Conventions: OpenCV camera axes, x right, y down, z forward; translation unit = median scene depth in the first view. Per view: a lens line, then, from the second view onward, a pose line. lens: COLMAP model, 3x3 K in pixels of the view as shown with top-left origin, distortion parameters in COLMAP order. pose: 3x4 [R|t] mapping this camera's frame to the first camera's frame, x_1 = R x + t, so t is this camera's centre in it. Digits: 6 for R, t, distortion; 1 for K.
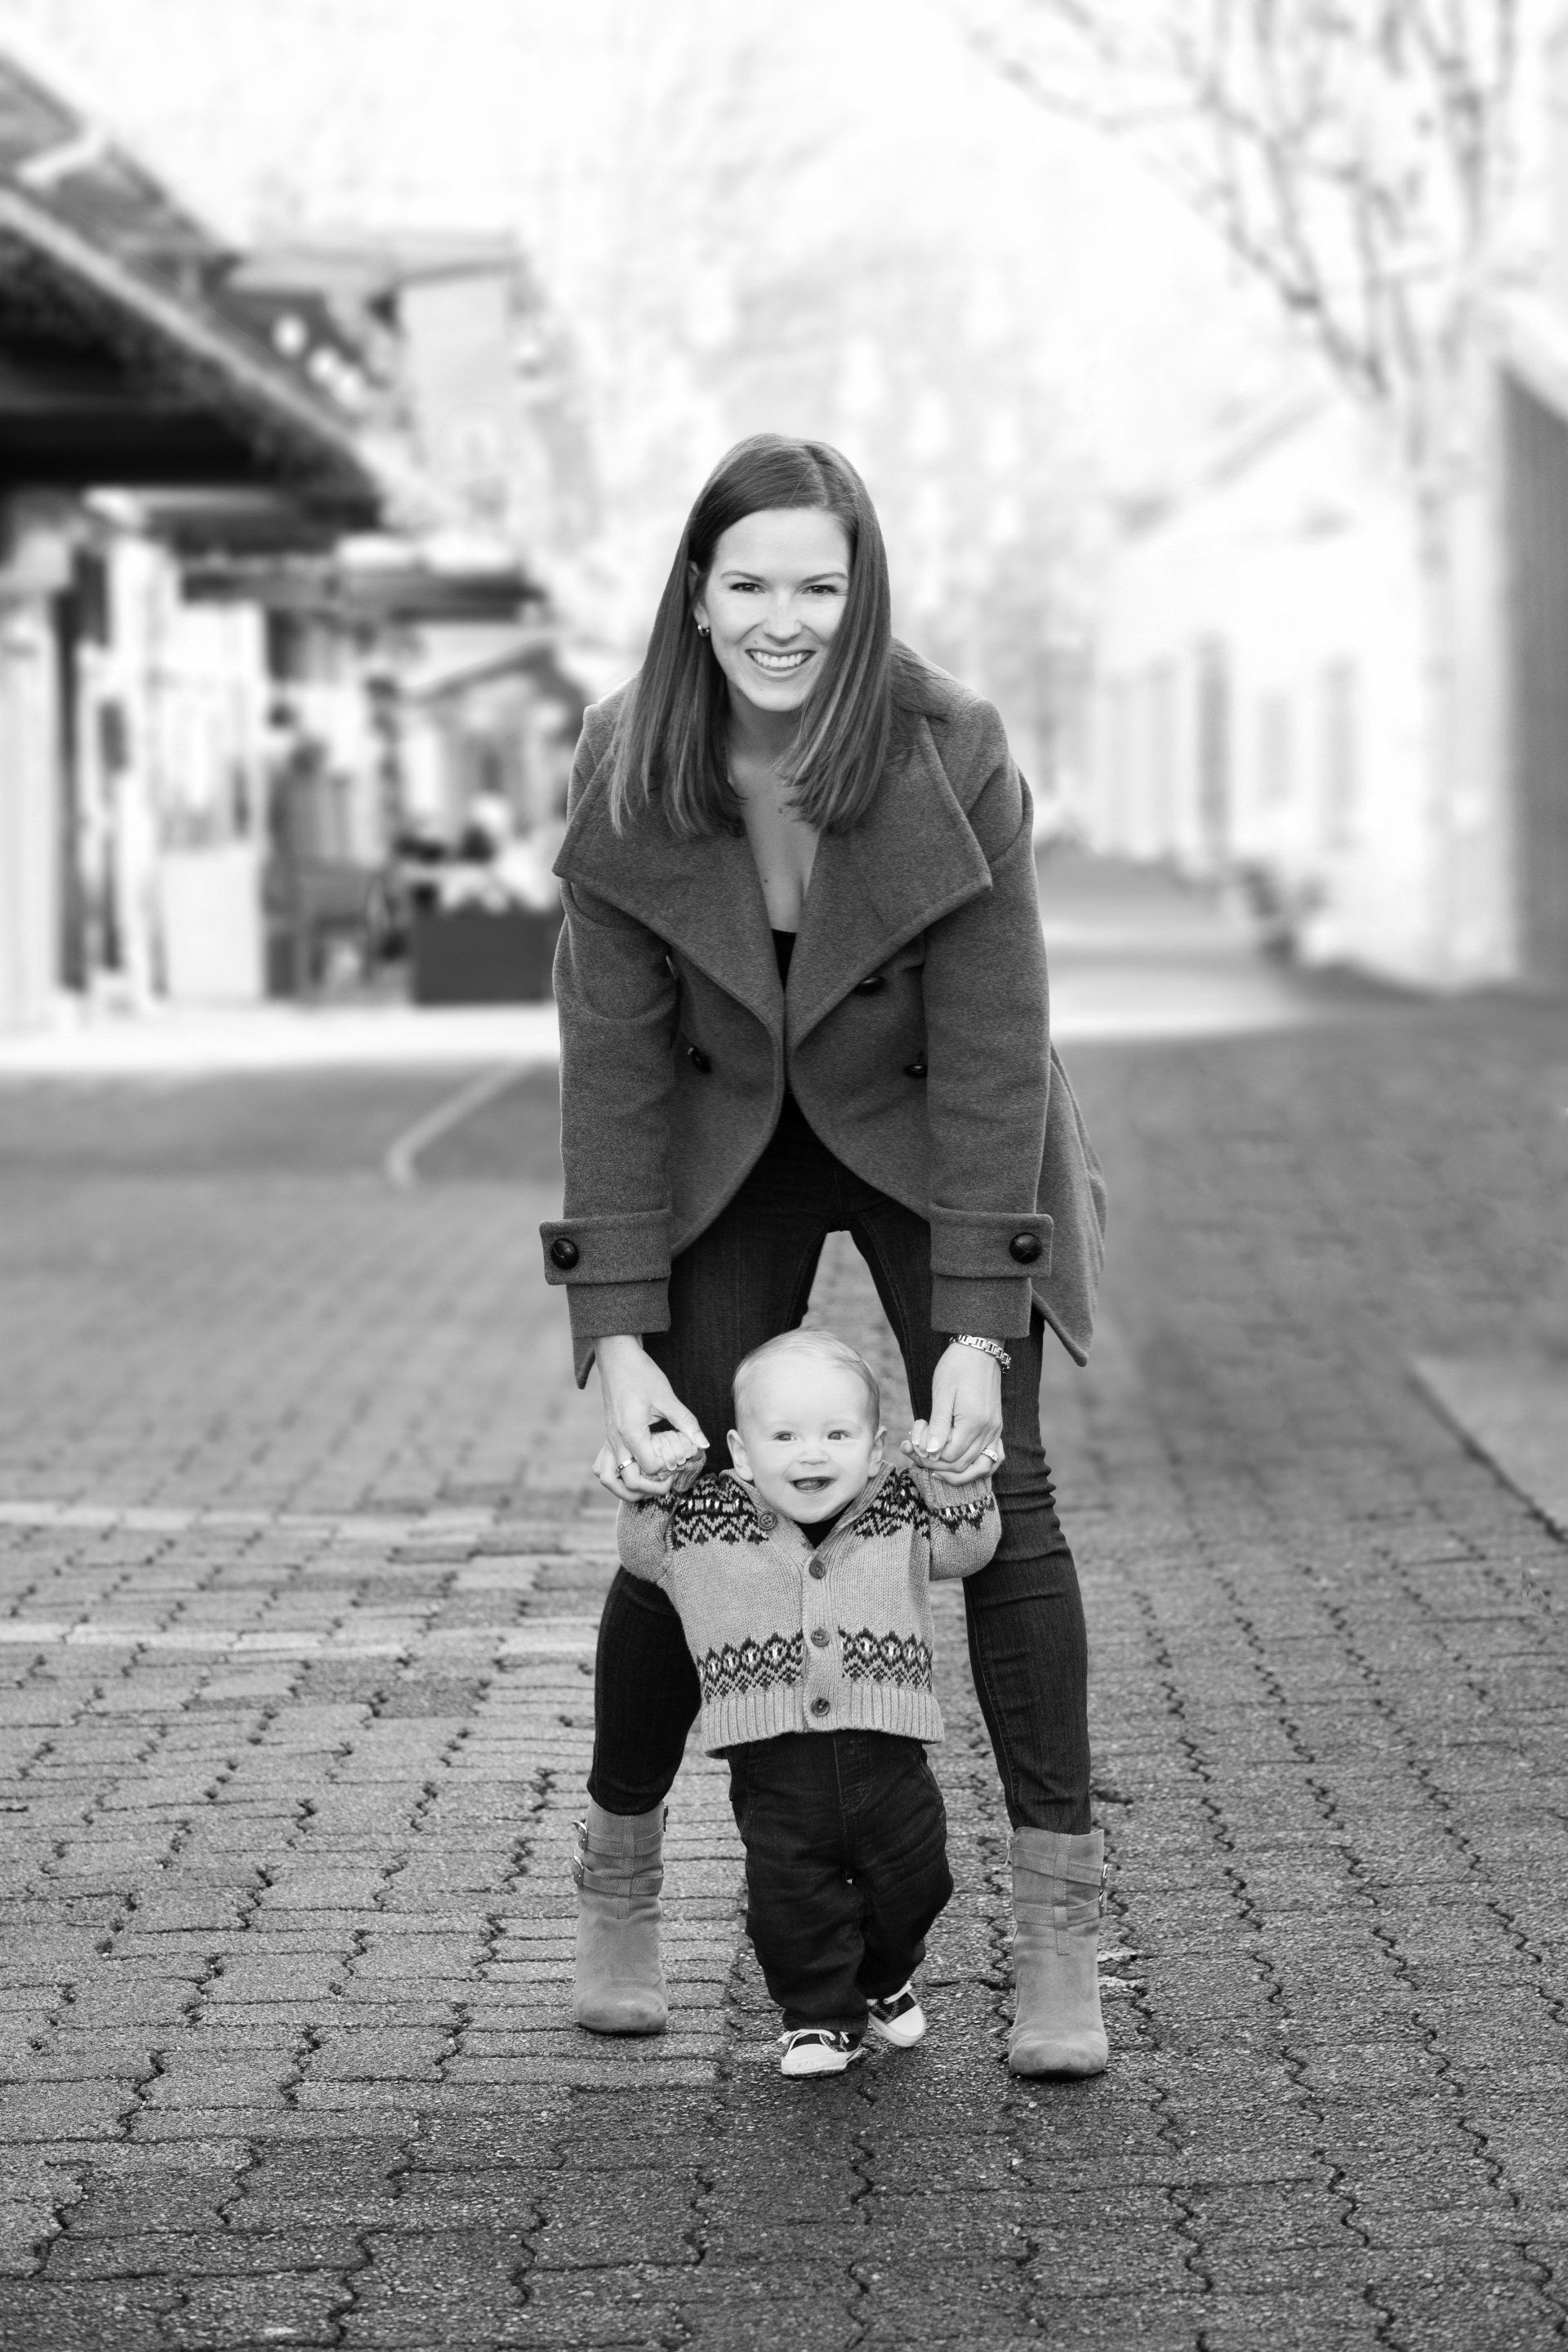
lens RADIAL K [[7134.5, 0, 784.0], [0, 7134.5, 1176.0], [0, 0, 1]] dist [-0.077393, 2.123894]
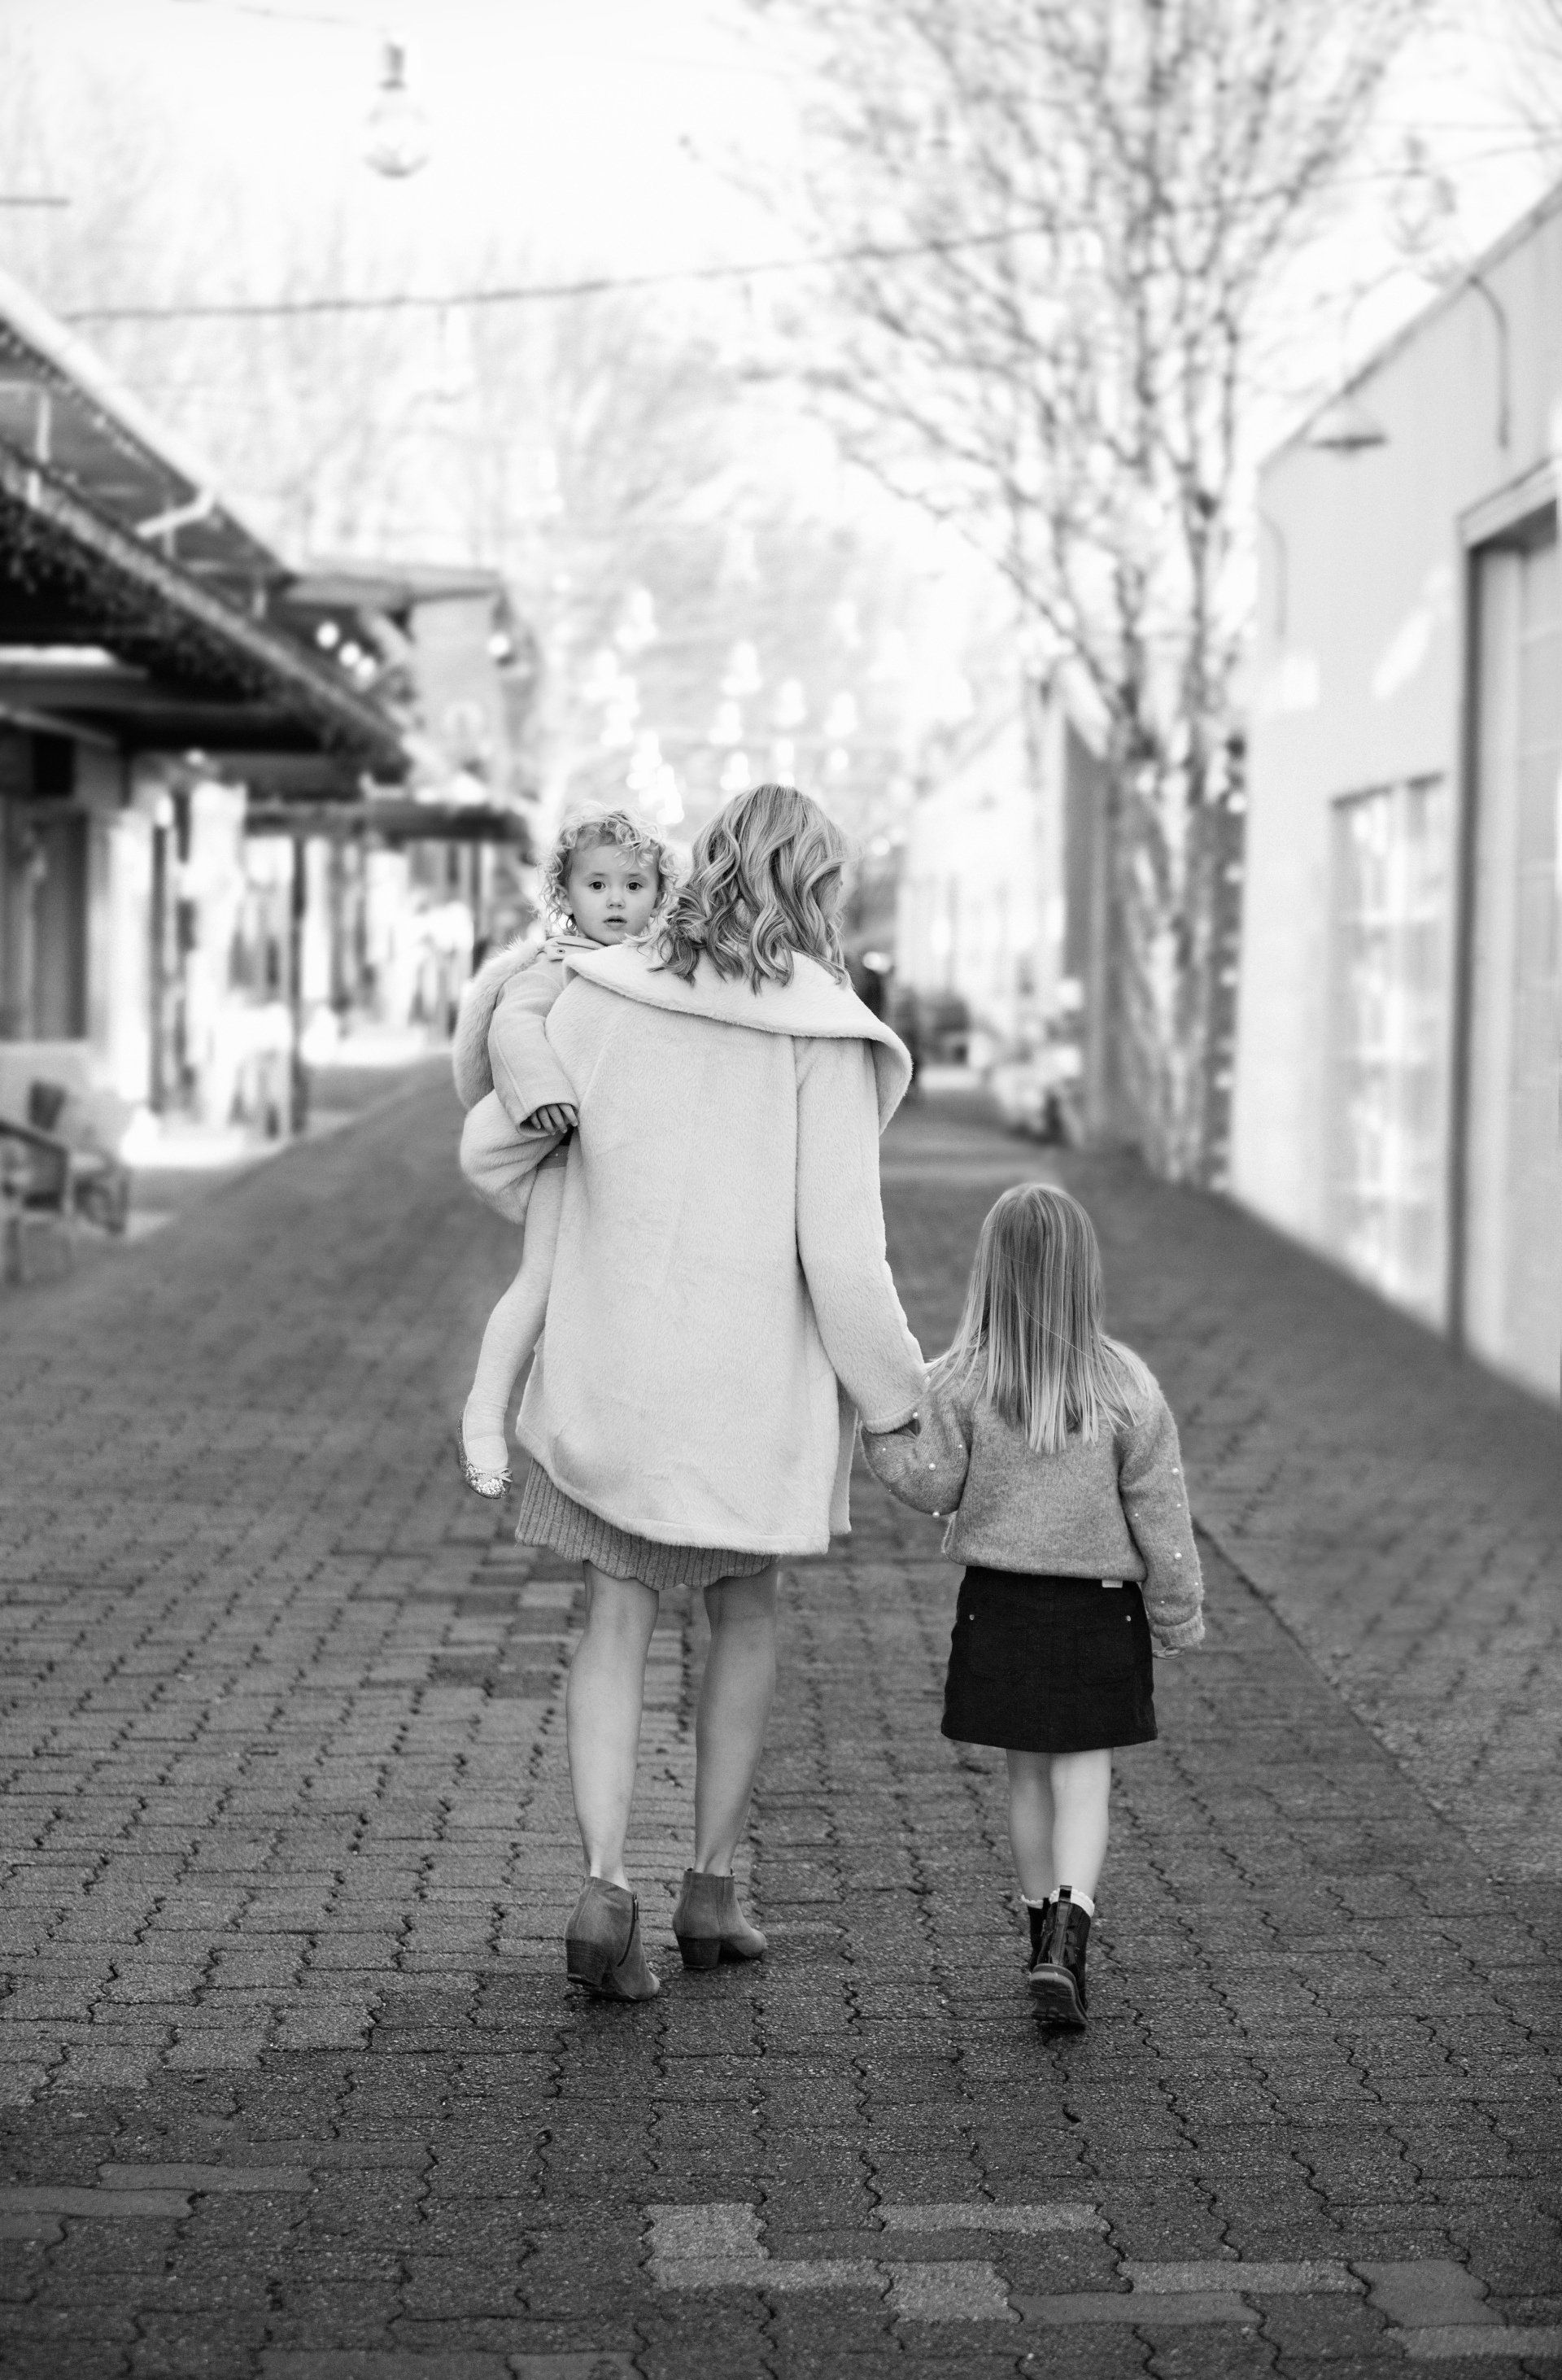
lens RADIAL K [[5442.4, 0, 781.0], [0, 5442.4, 1190.0], [0, 0, 1]] dist [-0.168396, -0.334343]
pose [[0.999040, 0.035518, 0.025655, -0.031763], [-0.035268, 0.999327, -0.010124, -0.025991], [-0.025997, 0.009210, 0.999620, -0.187206]]
